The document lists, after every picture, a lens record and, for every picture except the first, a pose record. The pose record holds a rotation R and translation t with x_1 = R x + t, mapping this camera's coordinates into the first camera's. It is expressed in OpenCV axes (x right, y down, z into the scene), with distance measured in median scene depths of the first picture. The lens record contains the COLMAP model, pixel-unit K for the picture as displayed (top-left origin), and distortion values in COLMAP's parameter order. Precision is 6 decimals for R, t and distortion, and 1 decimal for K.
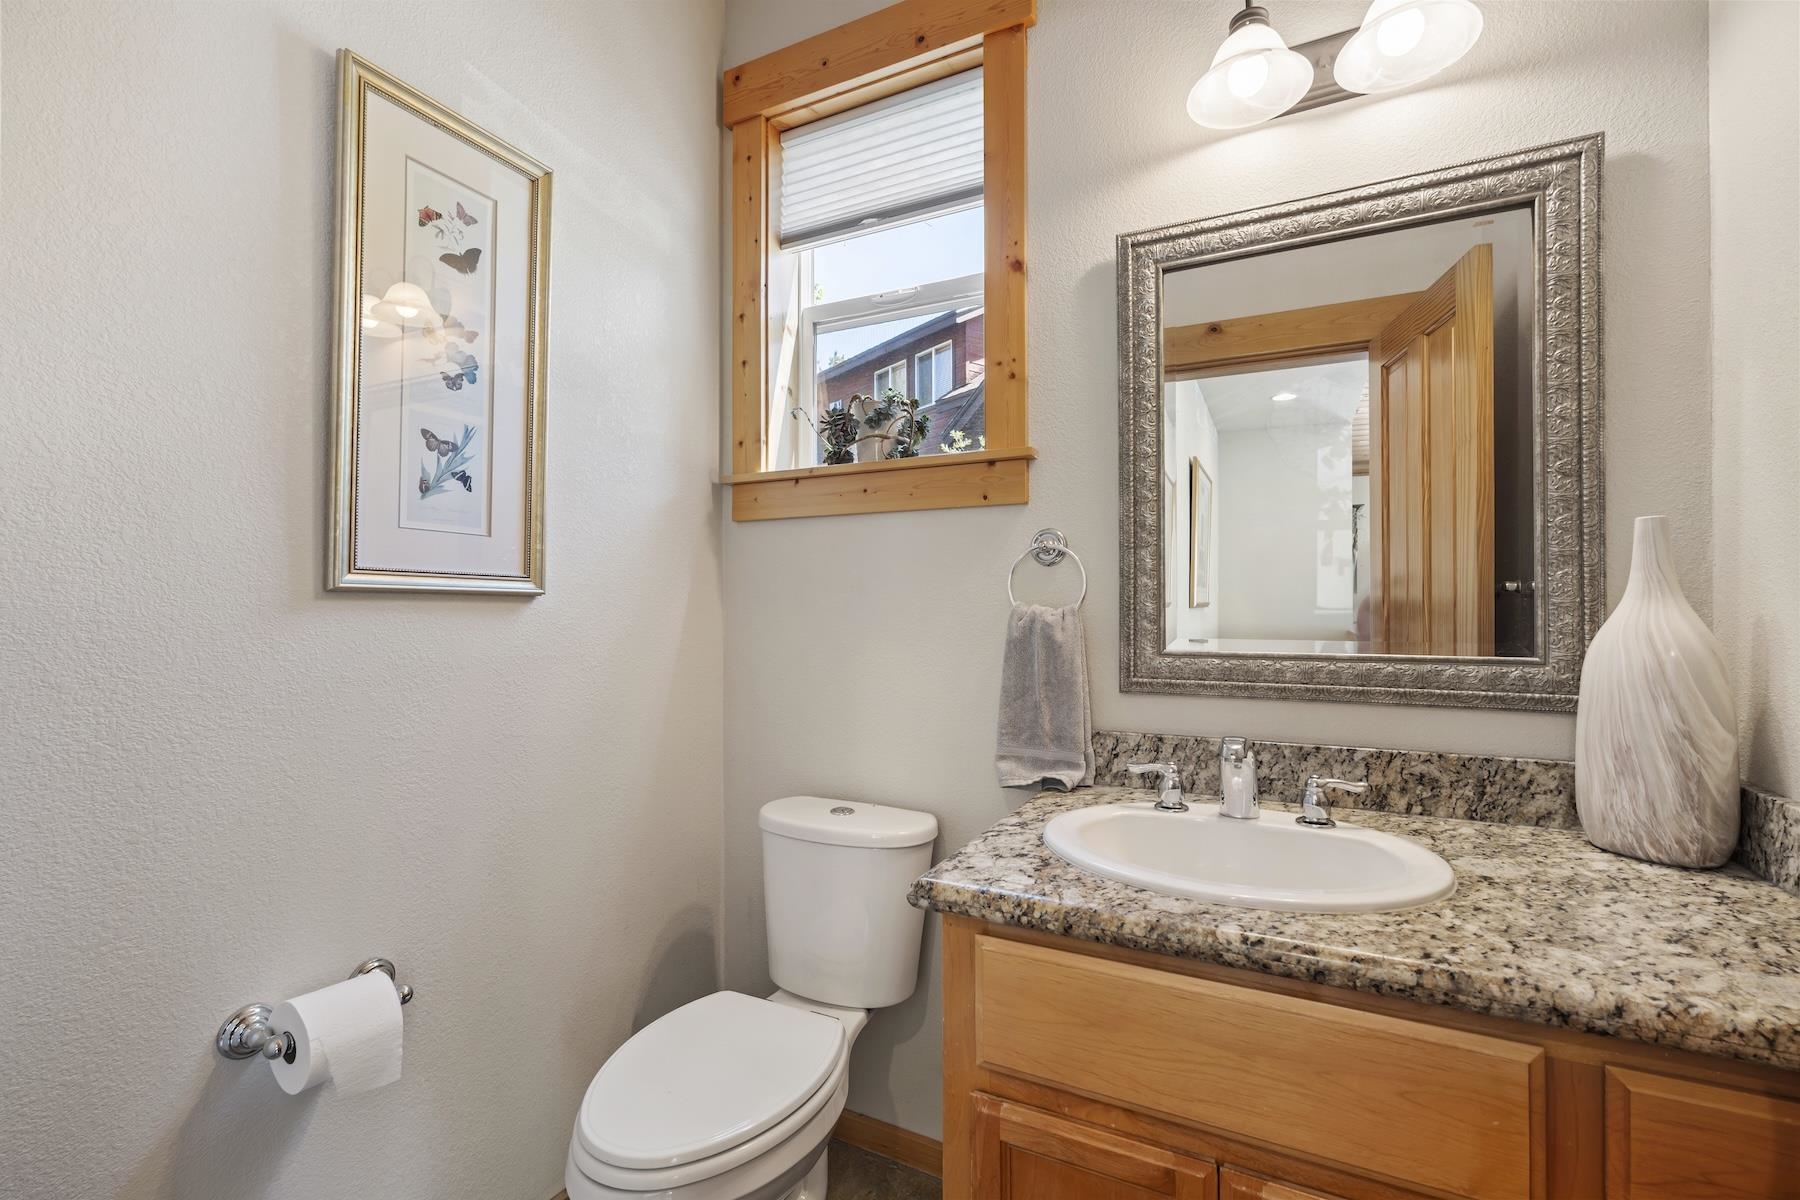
lens RADIAL K [[803.4, 0, 895.0], [0, 803.4, 601.7], [0, 0, 1]] dist [0.000250, 0.000082]
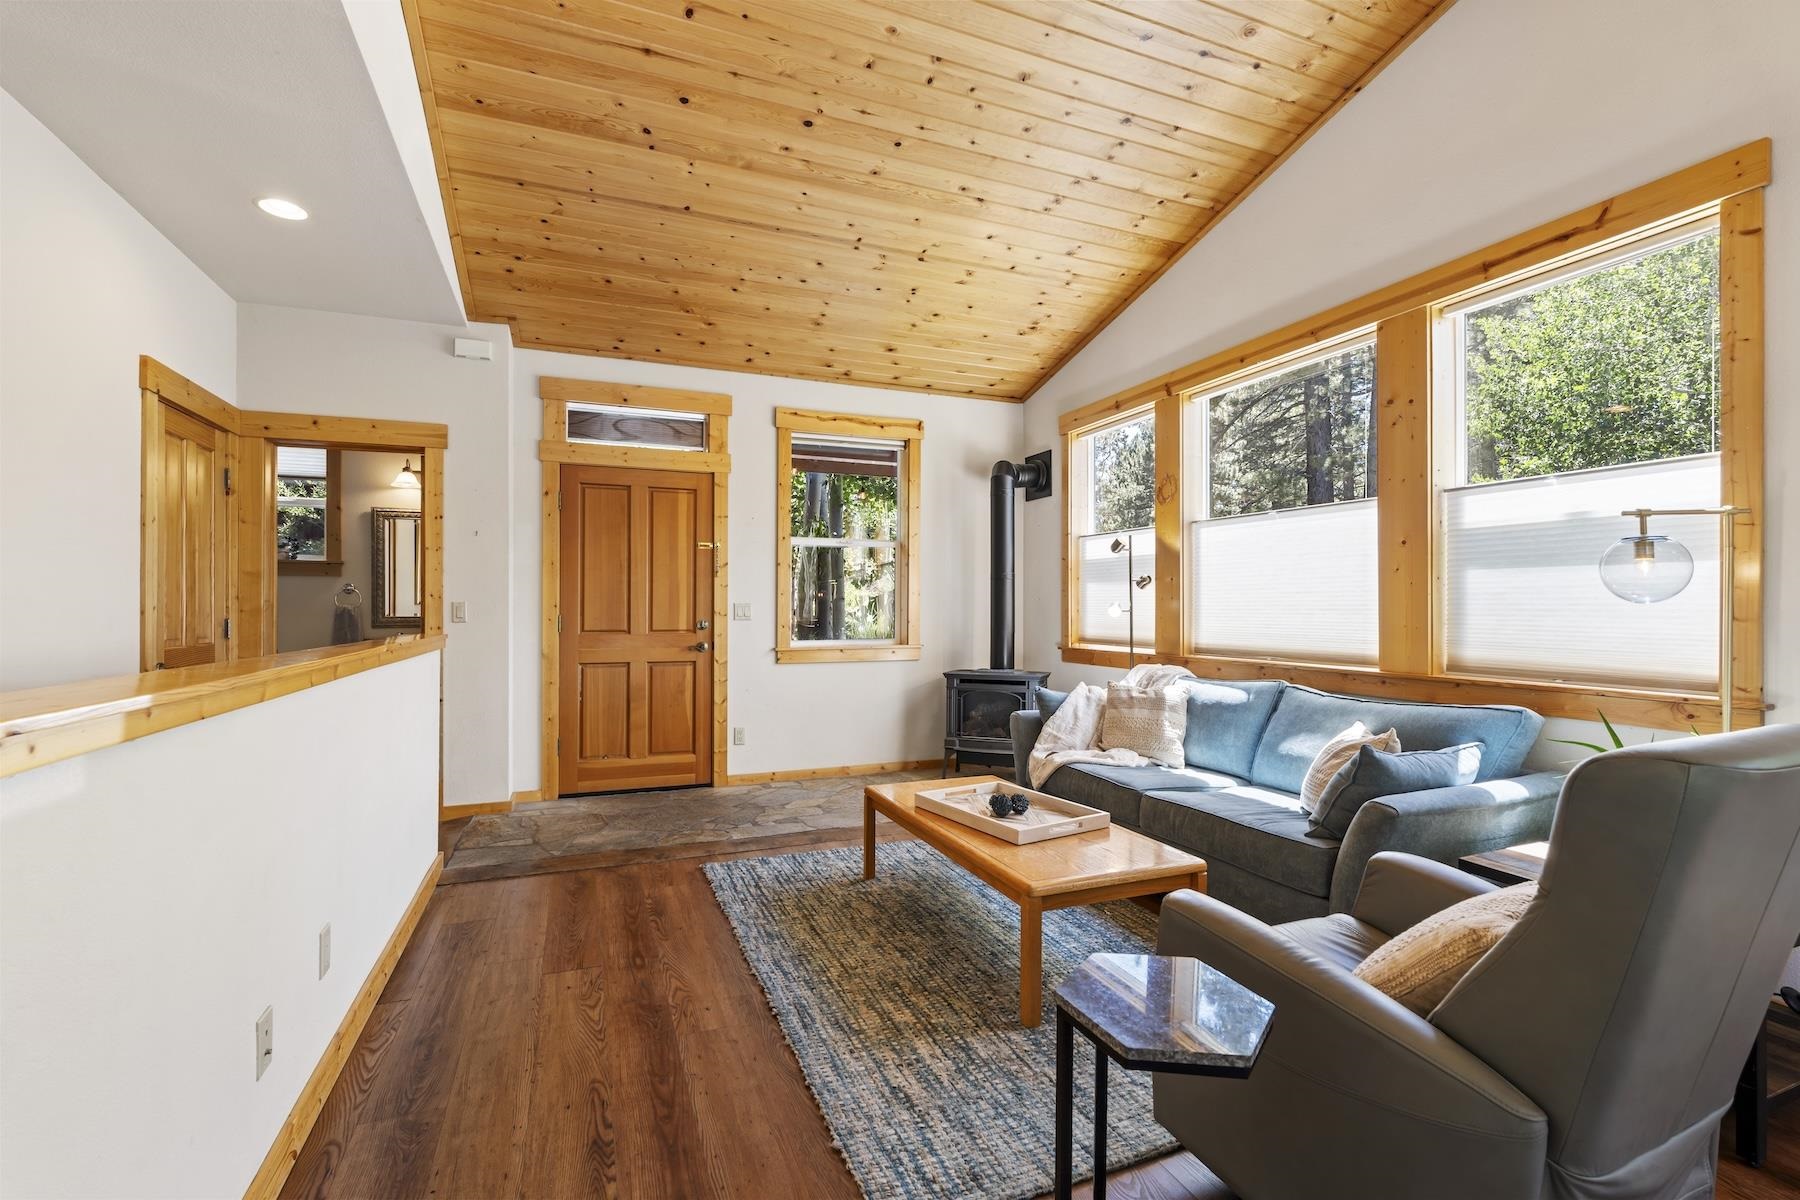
lens RADIAL K [[803.4, 0, 901.2], [0, 803.4, 604.5], [0, 0, 1]] dist [0.000250, 0.000082]
pose [[0.656074, -0.000193, 0.754697, -0.910734], [-0.009070, 0.999926, 0.008140, -0.047956], [-0.754642, -0.012185, 0.656023, -3.267220]]
